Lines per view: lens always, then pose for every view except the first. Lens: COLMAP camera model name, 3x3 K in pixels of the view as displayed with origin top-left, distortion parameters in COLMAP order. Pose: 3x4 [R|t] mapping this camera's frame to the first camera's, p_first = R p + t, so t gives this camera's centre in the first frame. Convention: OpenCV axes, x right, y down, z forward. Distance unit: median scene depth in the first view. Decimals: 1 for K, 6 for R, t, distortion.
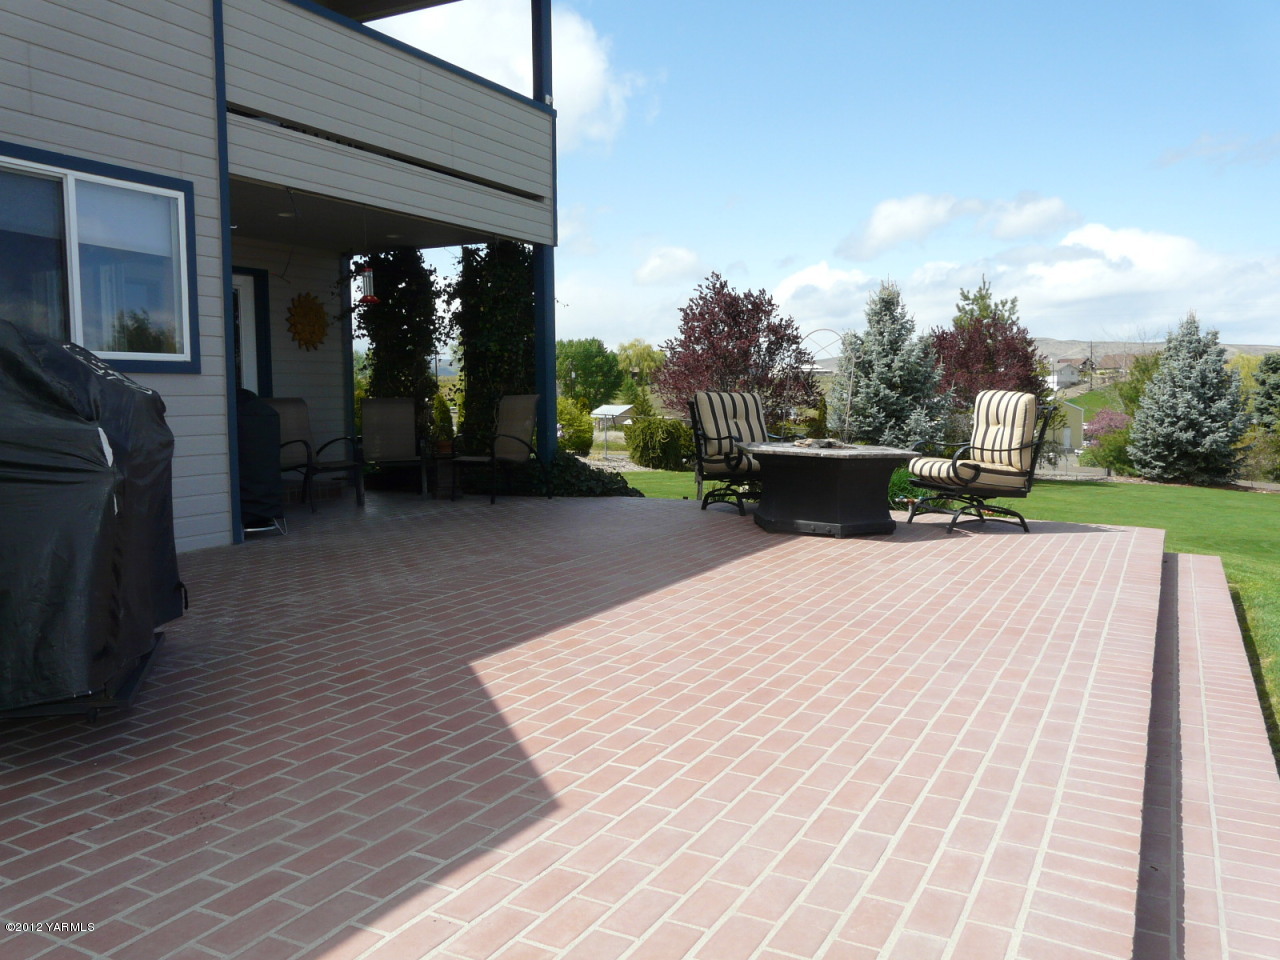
lens RADIAL K [[1070.9, 0, 641.1], [0, 1070.9, 485.6], [0, 0, 1]] dist [-0.079612, 0.111629]
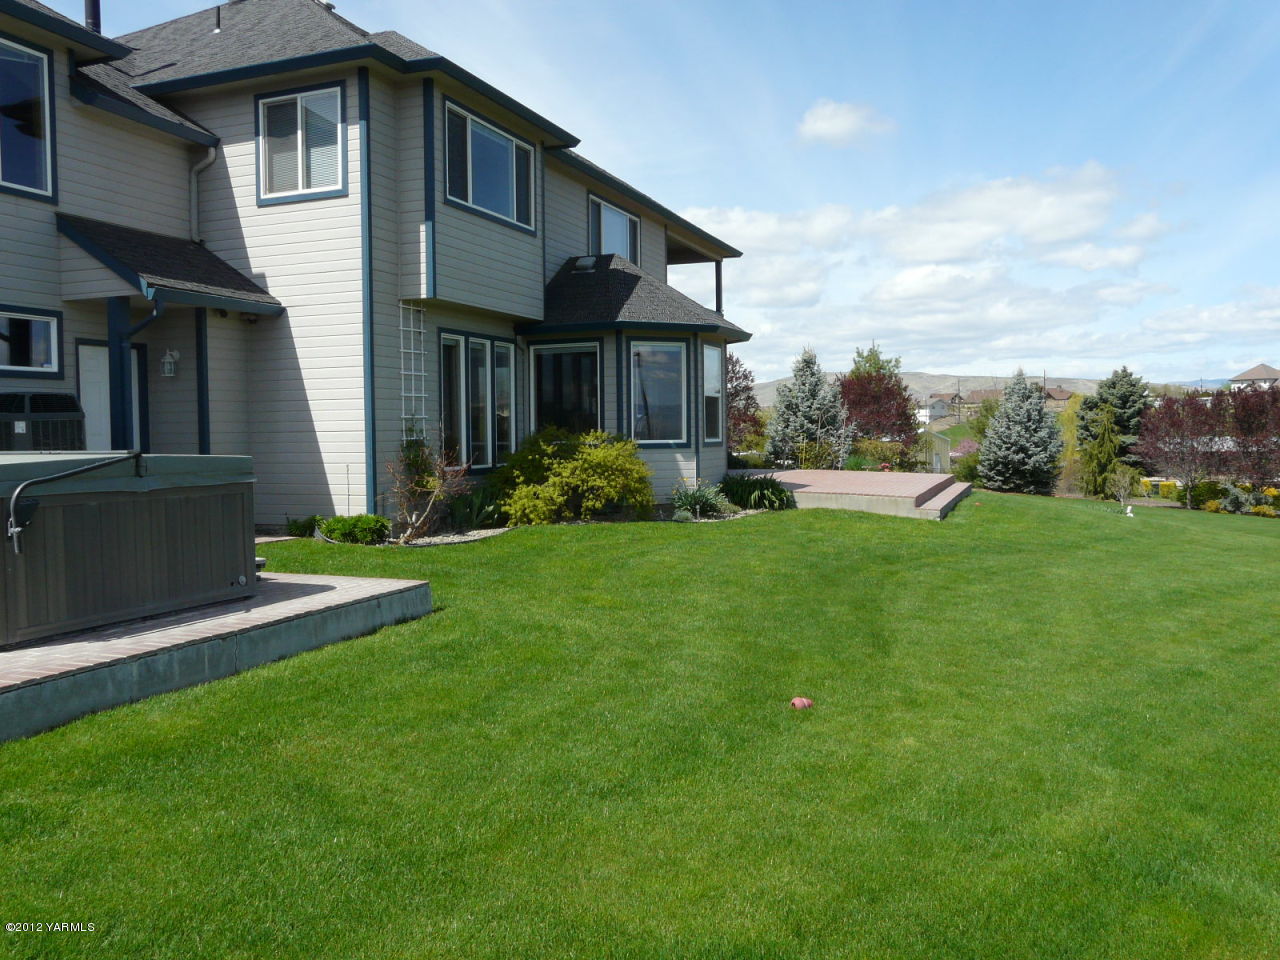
lens RADIAL K [[1070.9, 0, 641.1], [0, 1070.9, 485.6], [0, 0, 1]] dist [-0.079612, 0.111629]
pose [[0.994196, -0.005065, 0.107463, -0.119785], [0.008357, 0.999509, -0.030208, 0.027480], [-0.107257, 0.030931, 0.993750, -0.320161]]
